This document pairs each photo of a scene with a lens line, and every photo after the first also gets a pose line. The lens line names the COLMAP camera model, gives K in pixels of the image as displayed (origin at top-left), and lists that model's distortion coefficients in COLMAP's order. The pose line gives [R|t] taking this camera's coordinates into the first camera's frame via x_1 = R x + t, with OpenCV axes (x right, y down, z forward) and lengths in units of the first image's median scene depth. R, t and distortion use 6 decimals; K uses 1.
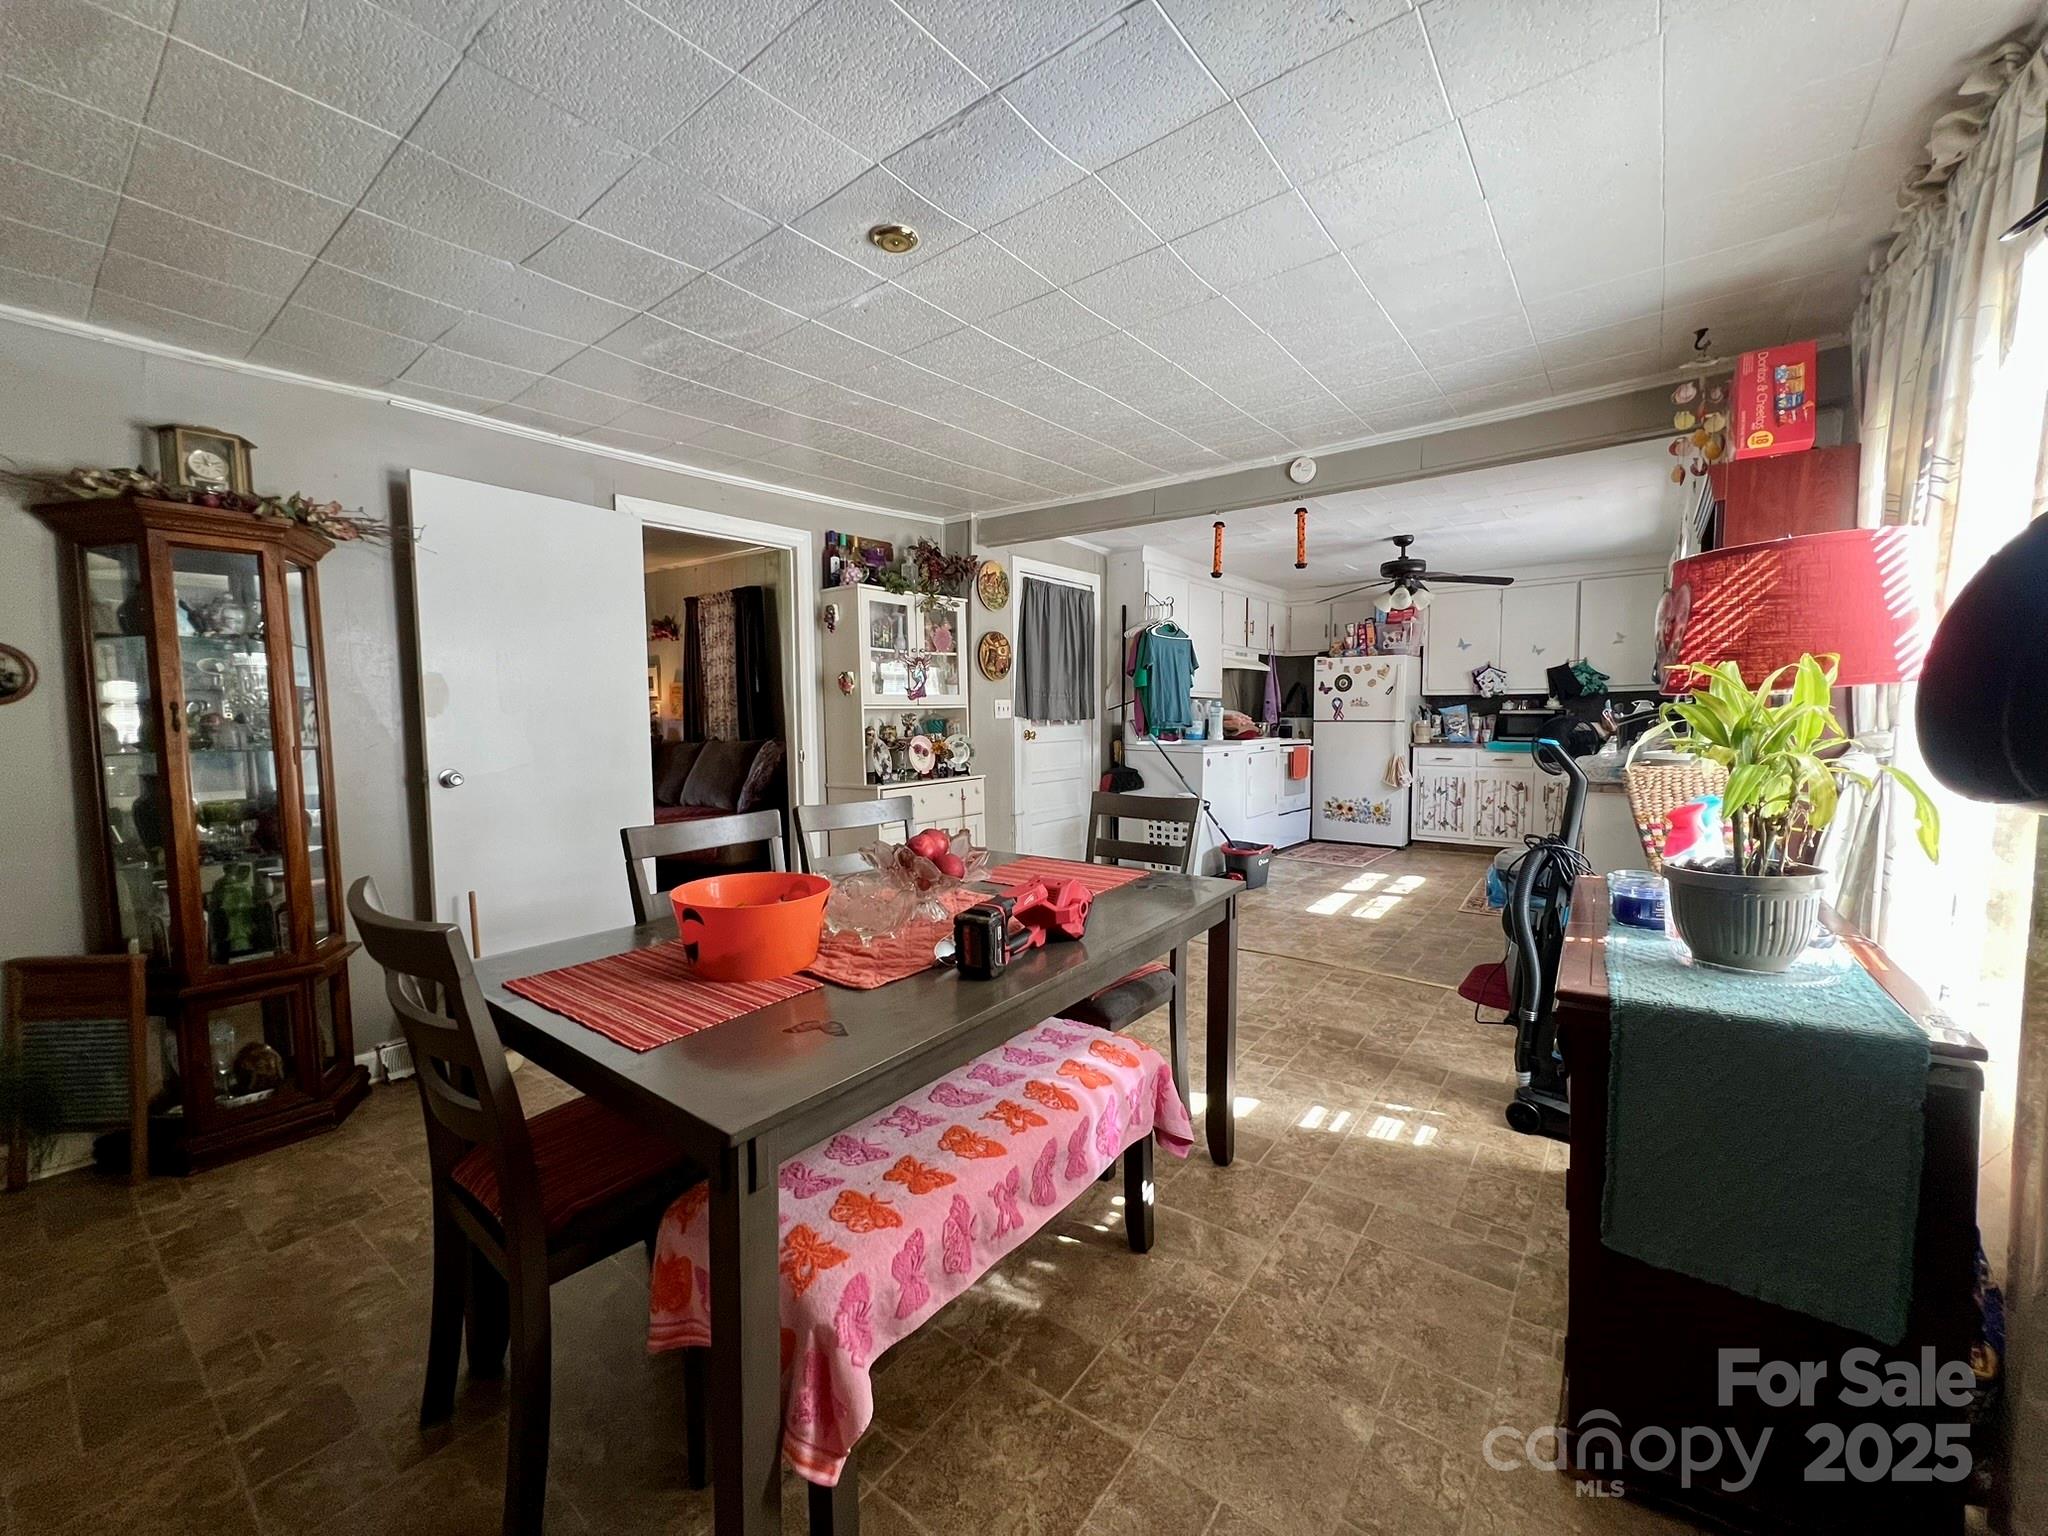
lens RADIAL K [[815.6, 0, 1024.8], [0, 815.6, 770.6], [0, 0, 1]] dist [0.000532, -0.000054]
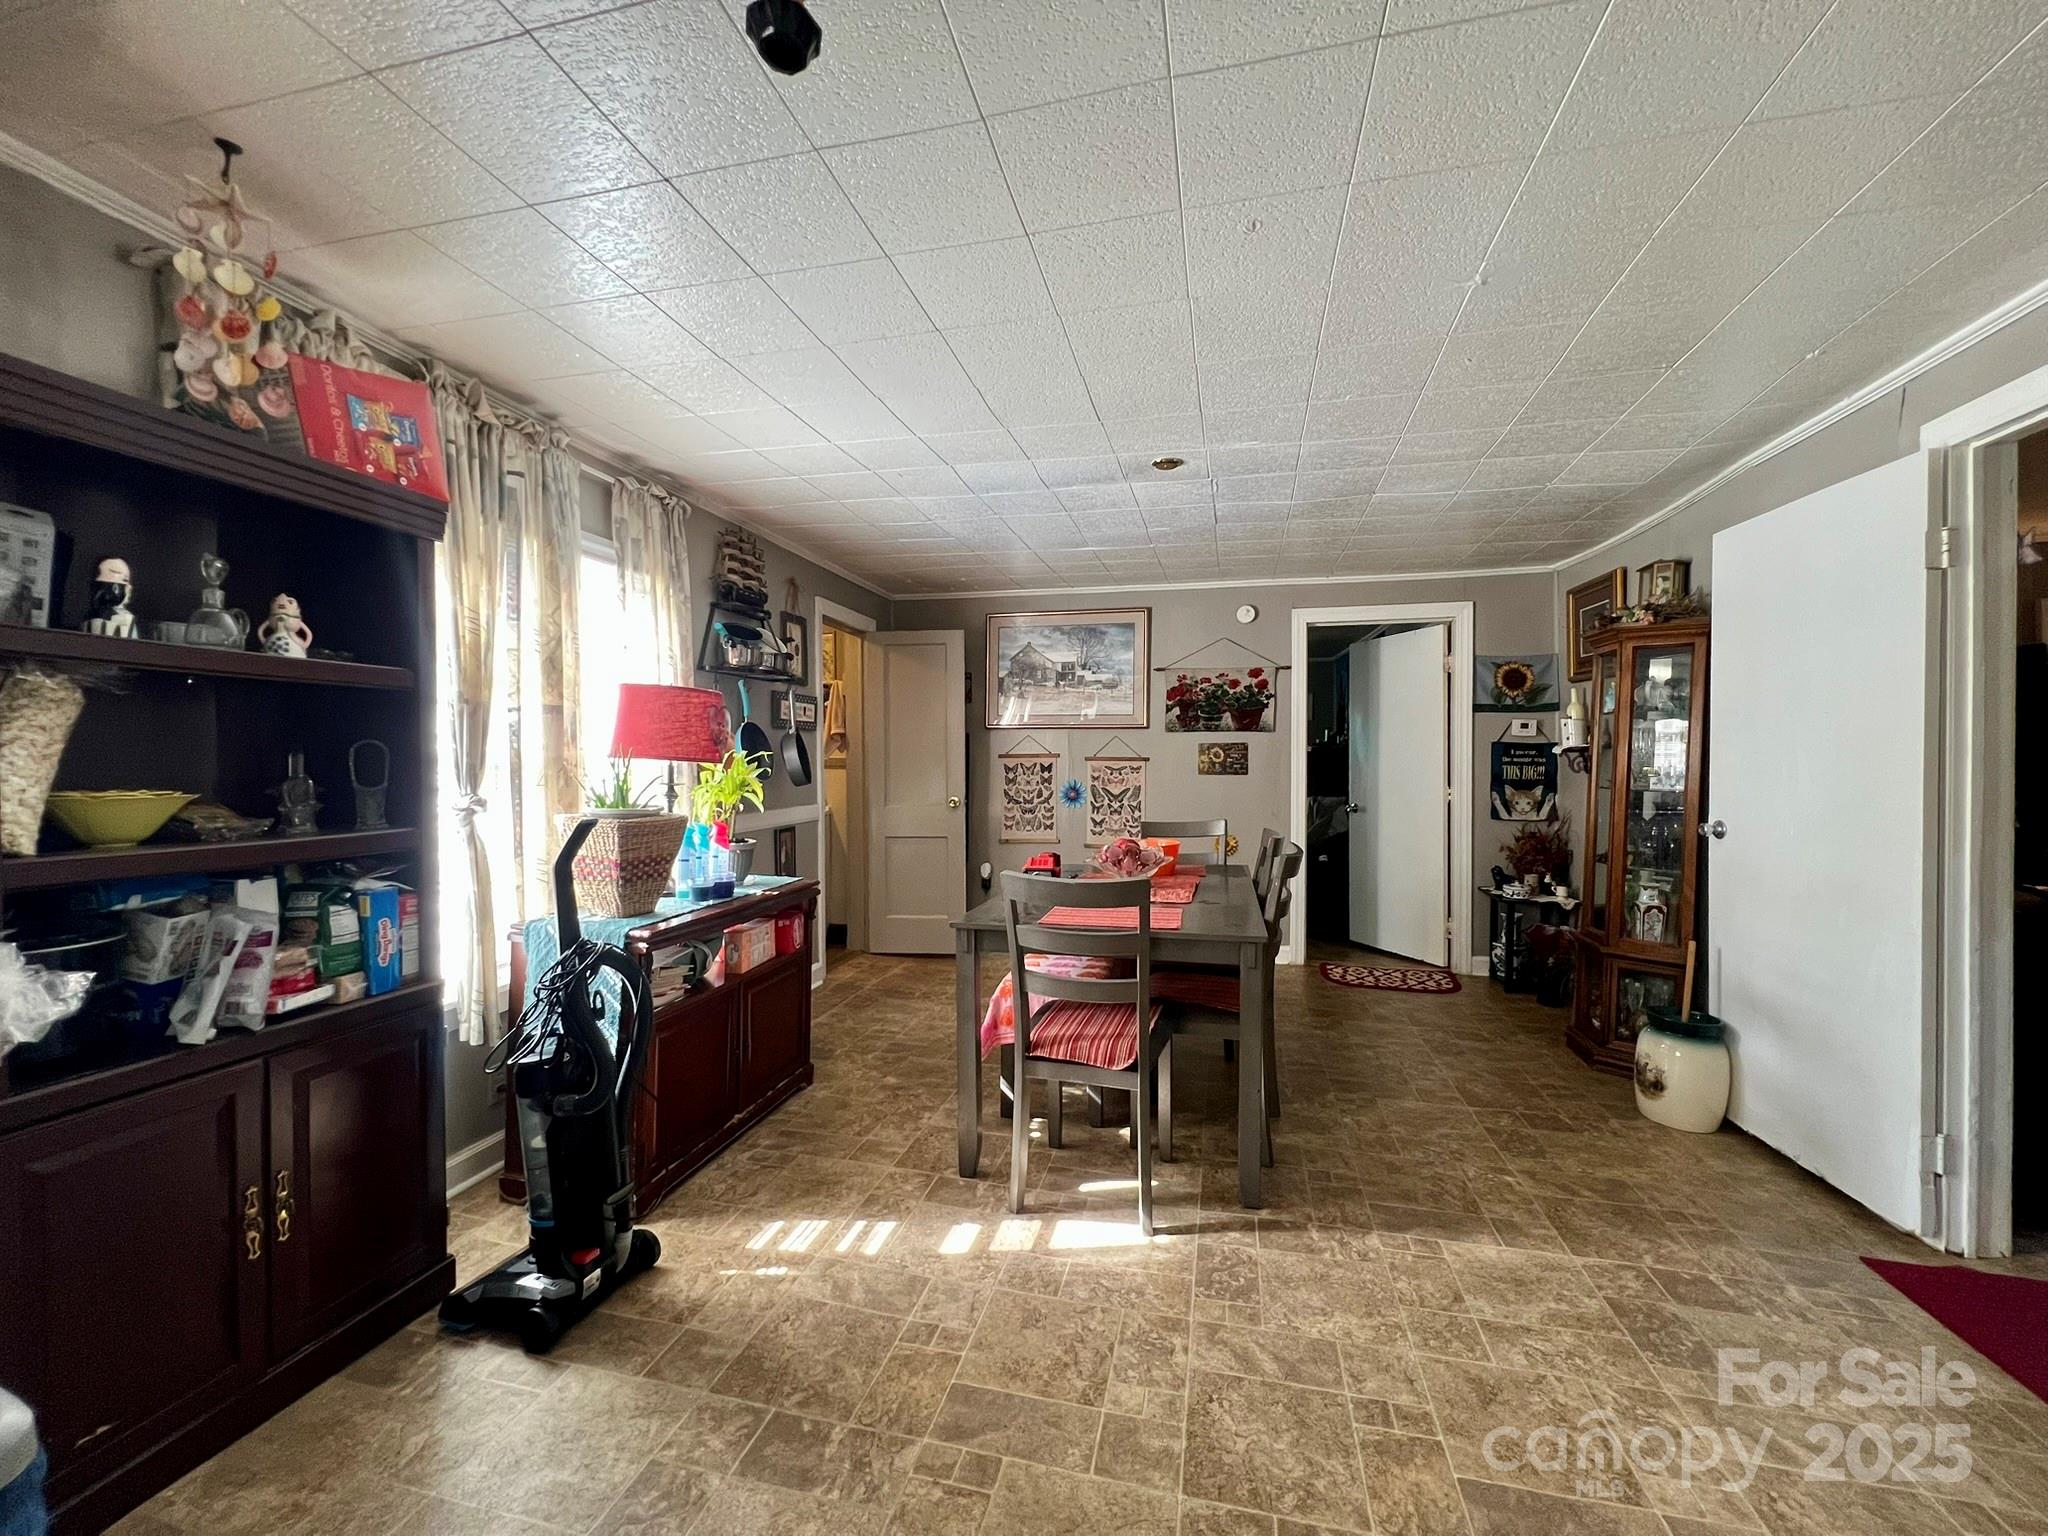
lens RADIAL K [[815.6, 0, 1023.1], [0, 815.6, 772.6], [0, 0, 1]] dist [0.000532, -0.000054]
pose [[-0.918220, 0.017965, -0.395663, 0.197489], [-0.019027, 0.995817, 0.089371, -0.055081], [0.395614, 0.089591, -0.914037, 0.652287]]
